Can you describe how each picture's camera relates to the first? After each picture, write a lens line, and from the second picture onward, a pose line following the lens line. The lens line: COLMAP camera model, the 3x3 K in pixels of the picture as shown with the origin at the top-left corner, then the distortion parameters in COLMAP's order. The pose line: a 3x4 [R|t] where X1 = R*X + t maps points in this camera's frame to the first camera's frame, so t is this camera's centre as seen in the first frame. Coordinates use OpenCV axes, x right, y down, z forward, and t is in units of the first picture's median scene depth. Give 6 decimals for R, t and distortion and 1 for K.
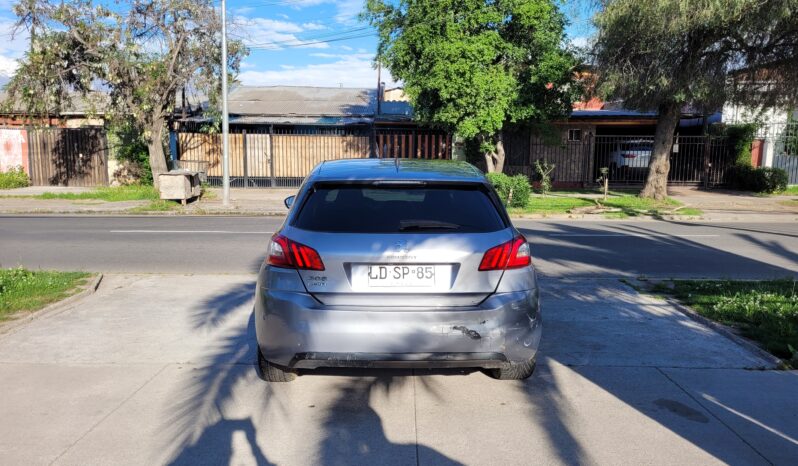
lens RADIAL K [[607.4, 0, 393.6], [0, 607.4, 231.1], [0, 0, 1]] dist [0.026518, 0.000261]
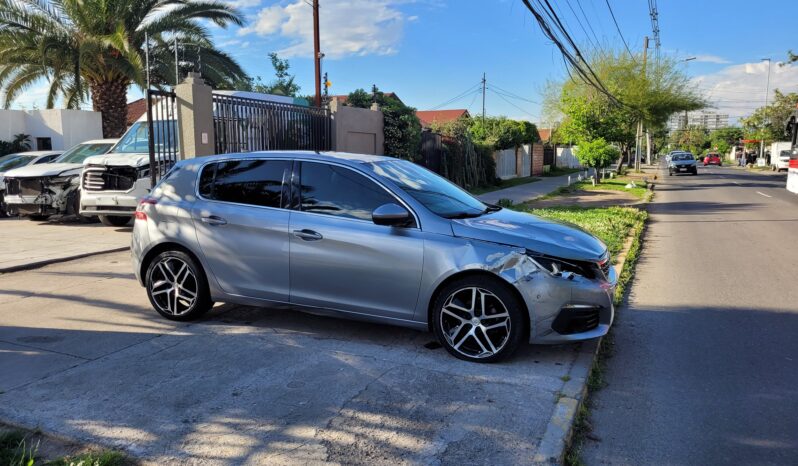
lens RADIAL K [[607.4, 0, 393.6], [0, 607.4, 231.1], [0, 0, 1]] dist [0.026518, 0.000261]
pose [[-0.397229, 0.107708, -0.911377, 0.293111], [-0.130803, 0.976305, 0.172393, -0.056025], [0.908350, 0.187690, -0.373728, 0.466631]]
